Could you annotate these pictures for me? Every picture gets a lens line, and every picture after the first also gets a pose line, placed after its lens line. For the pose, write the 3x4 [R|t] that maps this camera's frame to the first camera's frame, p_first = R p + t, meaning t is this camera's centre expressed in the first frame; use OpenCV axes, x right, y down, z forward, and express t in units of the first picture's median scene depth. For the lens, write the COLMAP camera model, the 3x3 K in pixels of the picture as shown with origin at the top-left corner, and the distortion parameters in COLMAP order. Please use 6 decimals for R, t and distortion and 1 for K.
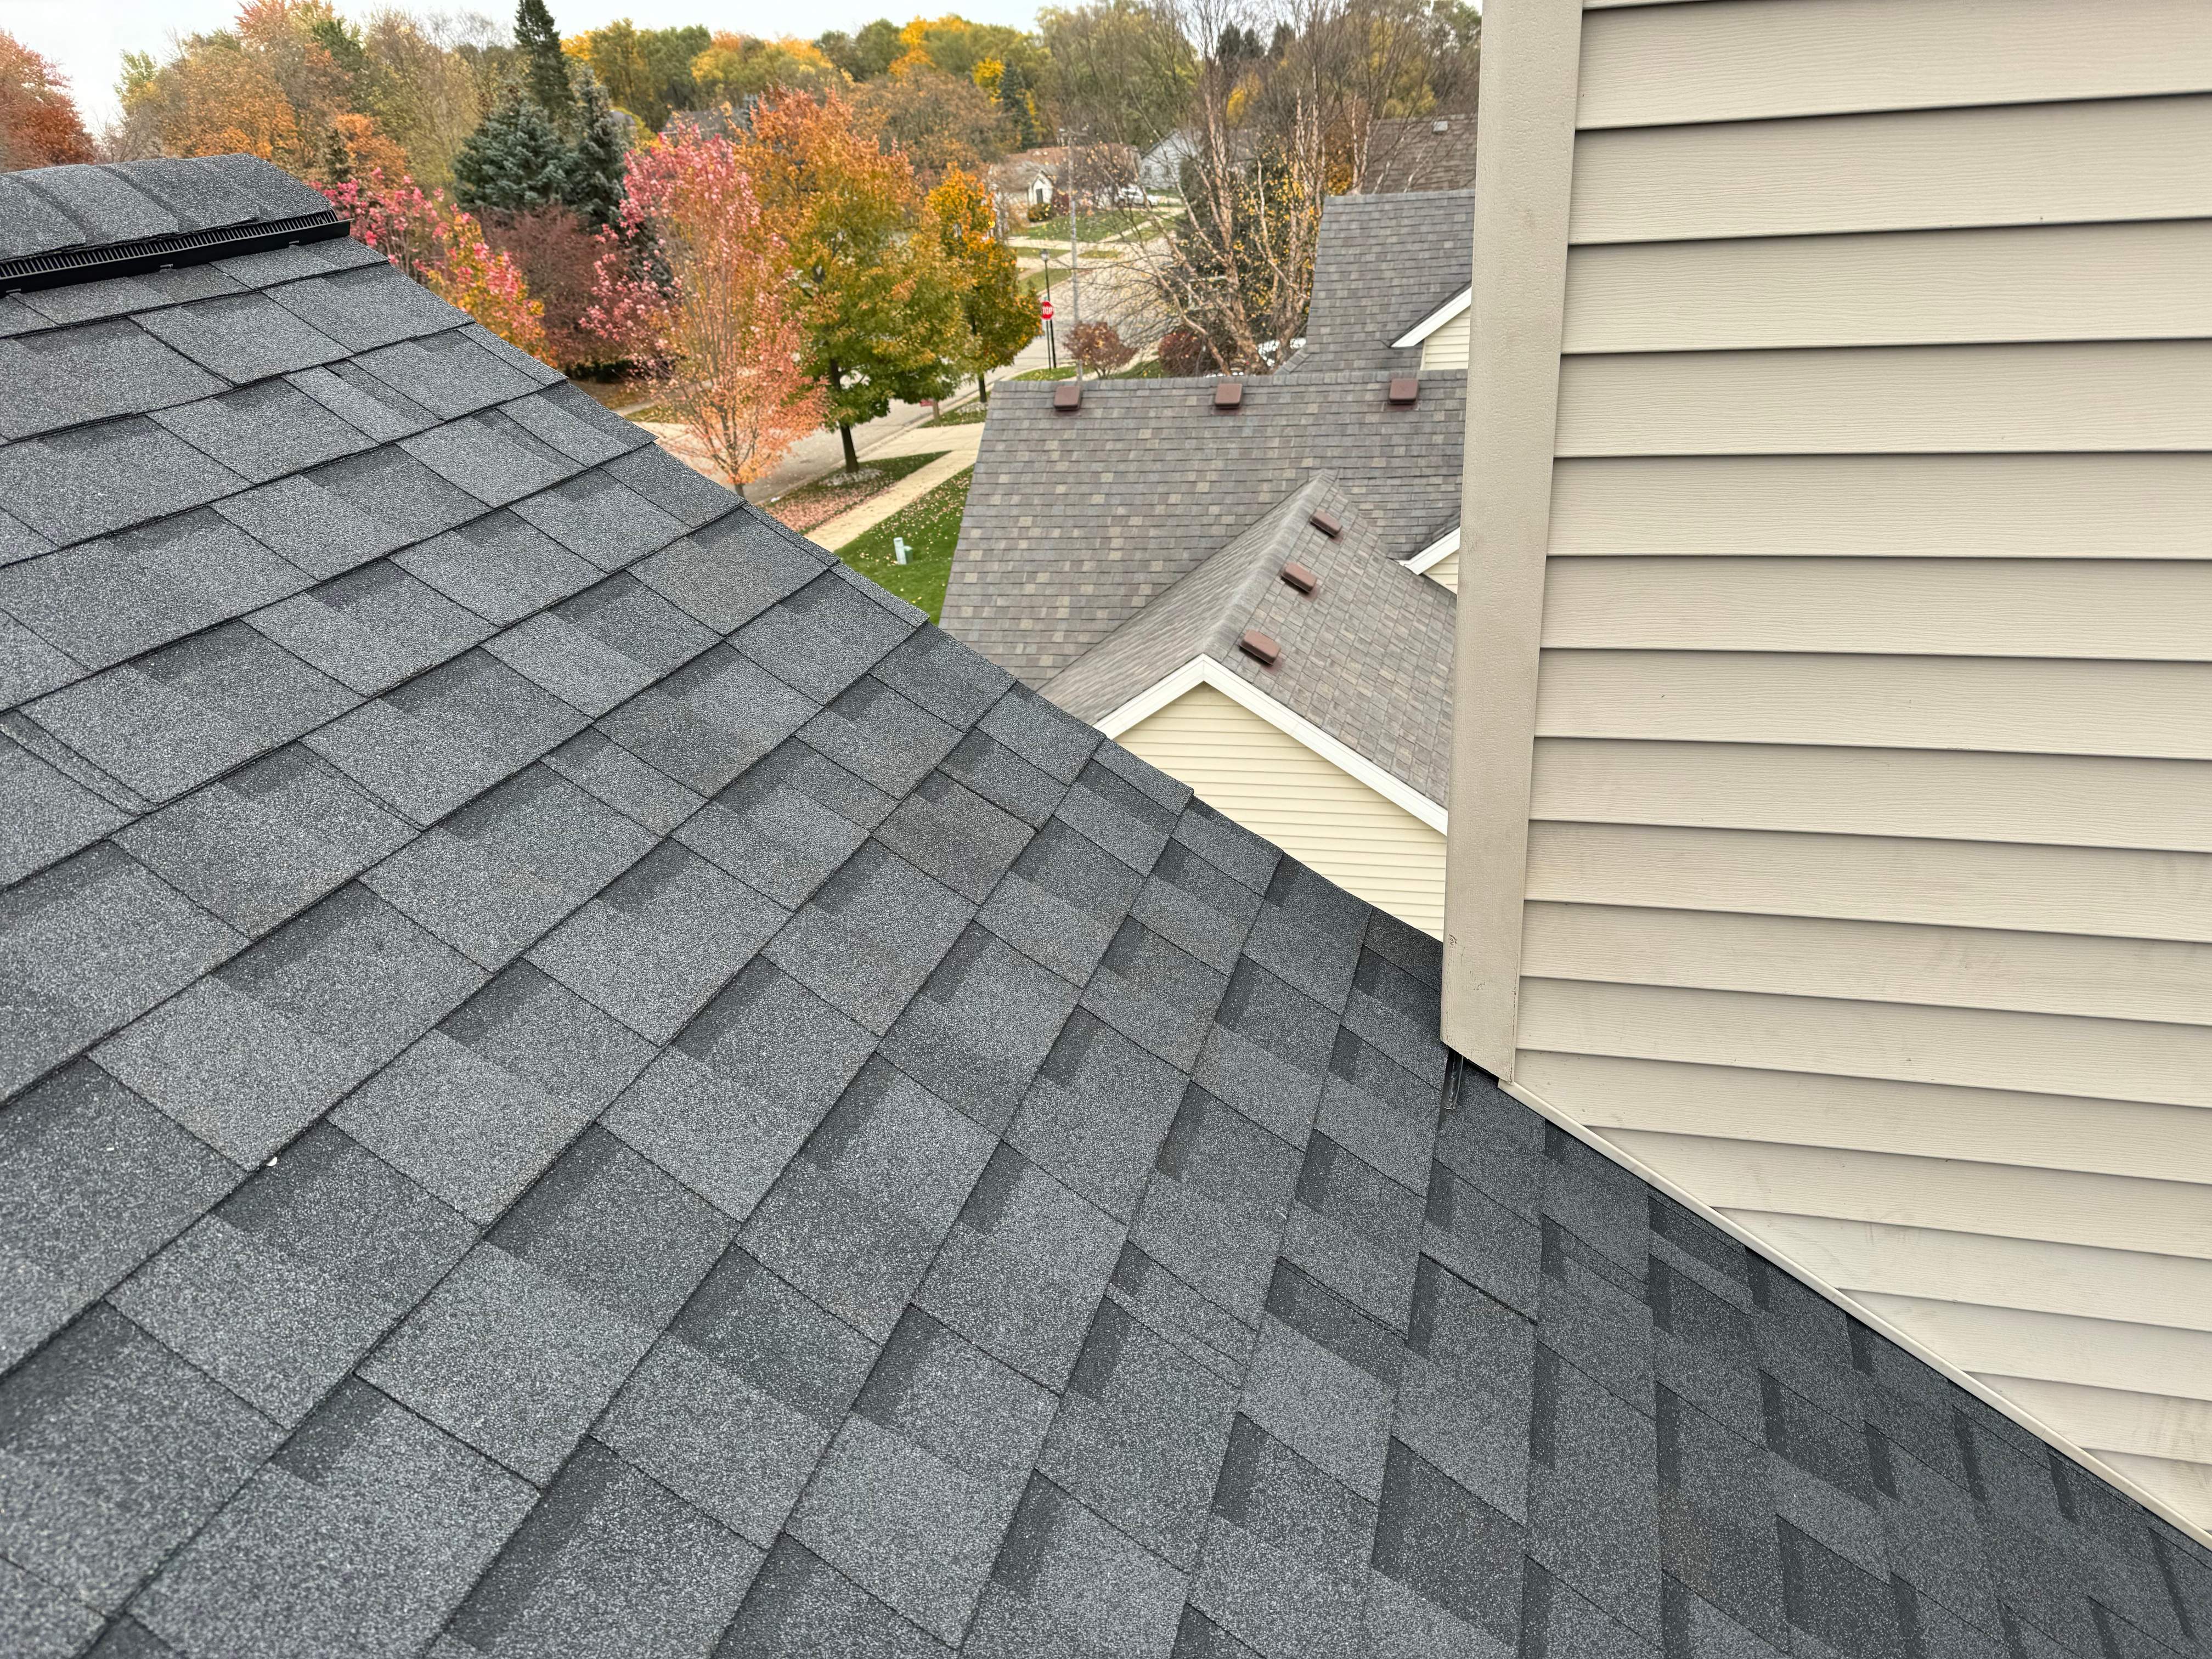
lens RADIAL K [[1541.2, 0, 1119.8], [0, 1541.2, 821.4], [0, 0, 1]] dist [0.103852, -0.126820]
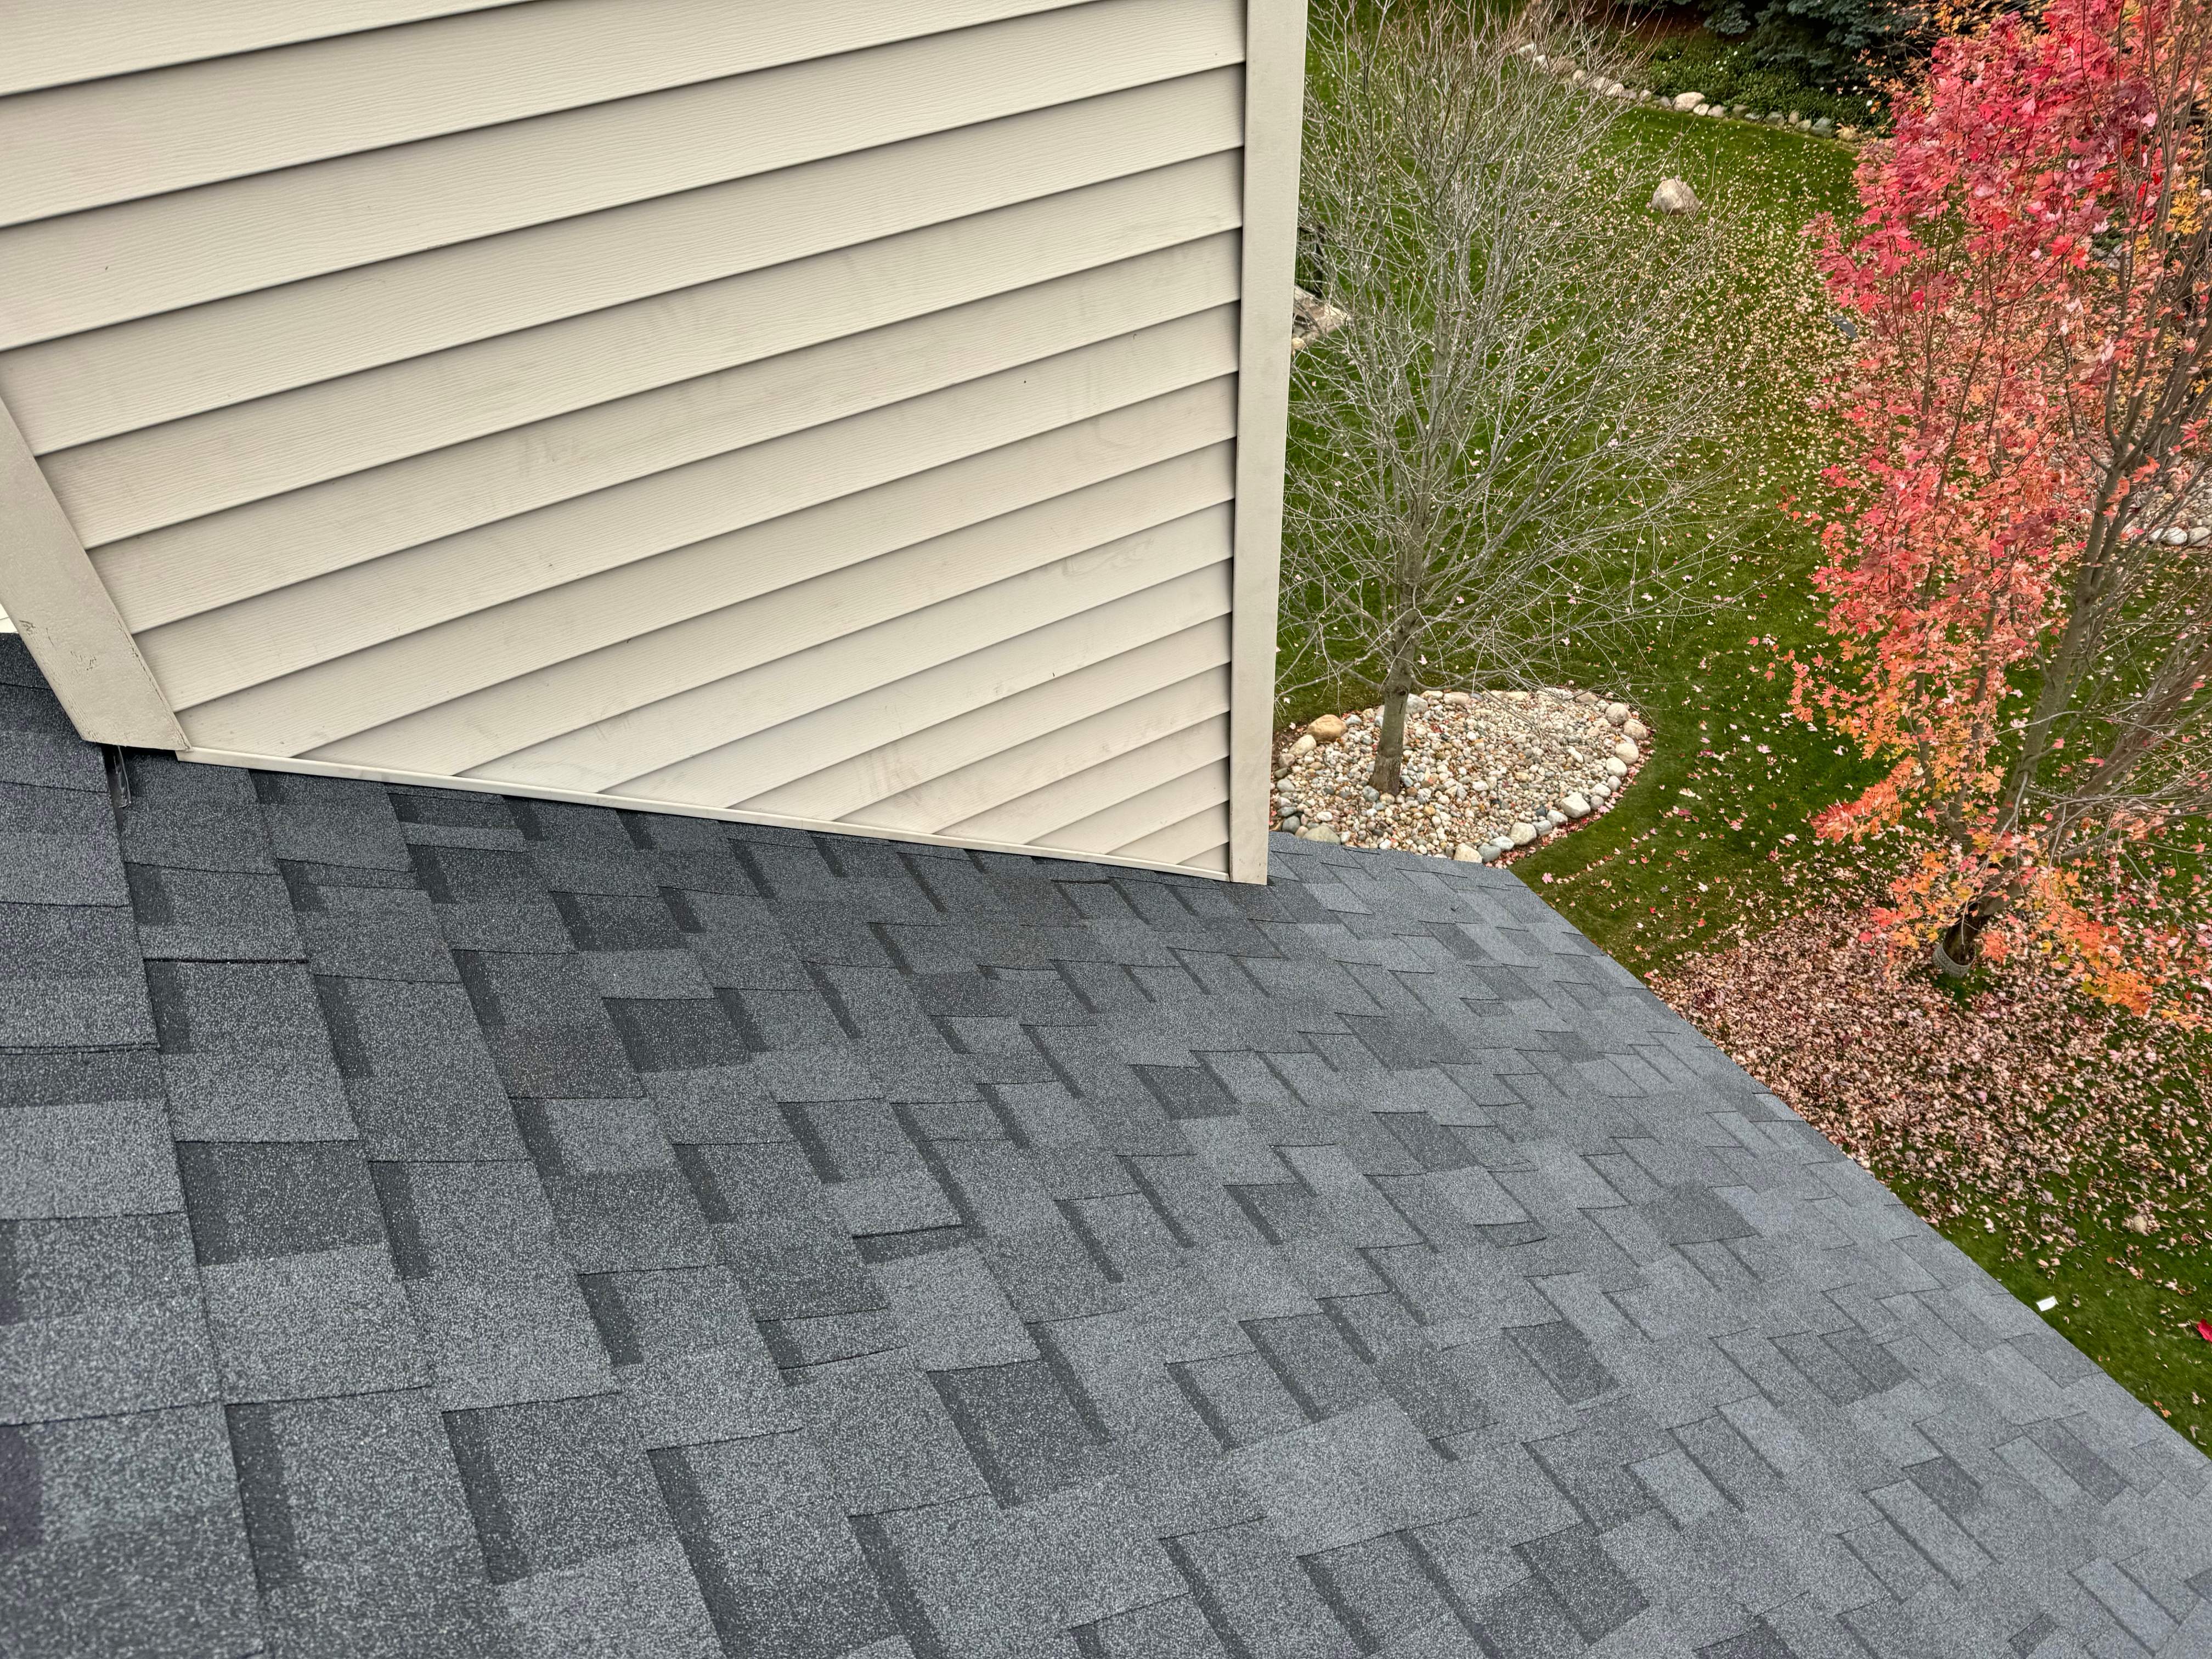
lens RADIAL K [[1541.2, 0, 1119.8], [0, 1541.2, 821.4], [0, 0, 1]] dist [0.103852, -0.126820]
pose [[0.699233, -0.453228, 0.552863, 0.113878], [0.311177, 0.889202, 0.335393, 0.072289], [-0.643616, -0.062480, 0.762794, -0.047444]]
